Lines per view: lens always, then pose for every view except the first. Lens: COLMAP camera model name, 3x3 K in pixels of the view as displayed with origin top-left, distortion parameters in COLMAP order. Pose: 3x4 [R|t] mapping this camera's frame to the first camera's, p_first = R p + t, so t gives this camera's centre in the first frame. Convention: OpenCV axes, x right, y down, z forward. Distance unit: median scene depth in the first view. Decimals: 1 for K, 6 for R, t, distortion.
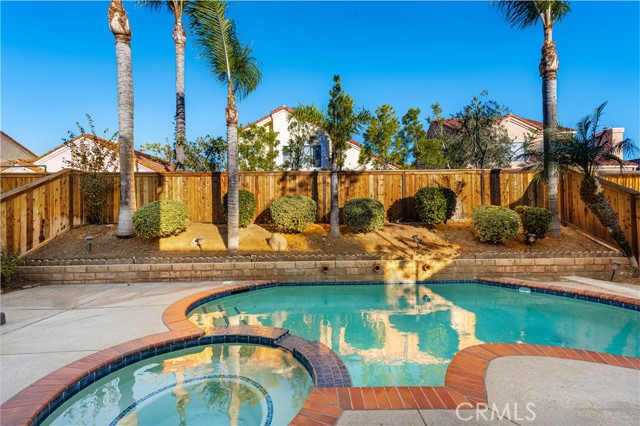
lens RADIAL K [[291.1, 0, 318.2], [0, 291.1, 212.9], [0, 0, 1]] dist [-0.012480, -0.000068]
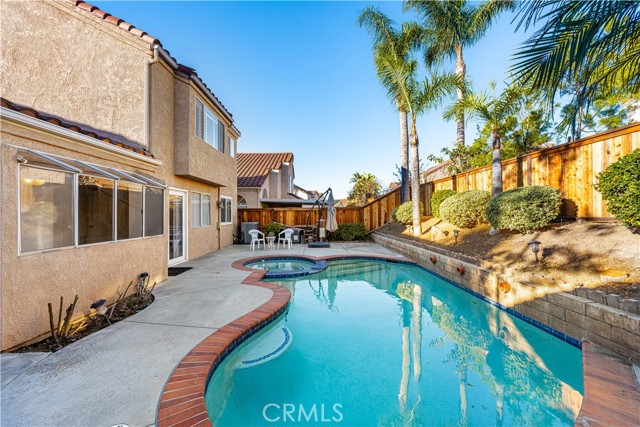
lens RADIAL K [[248.6, 0, 320.3], [0, 248.6, 213.3], [0, 0, 1]] dist [0.021287, 0.000531]
pose [[0.015553, 0.008330, -0.999844, 0.890933], [0.019921, 0.999764, 0.008639, -0.001707], [0.999681, -0.020052, 0.015384, 0.518733]]
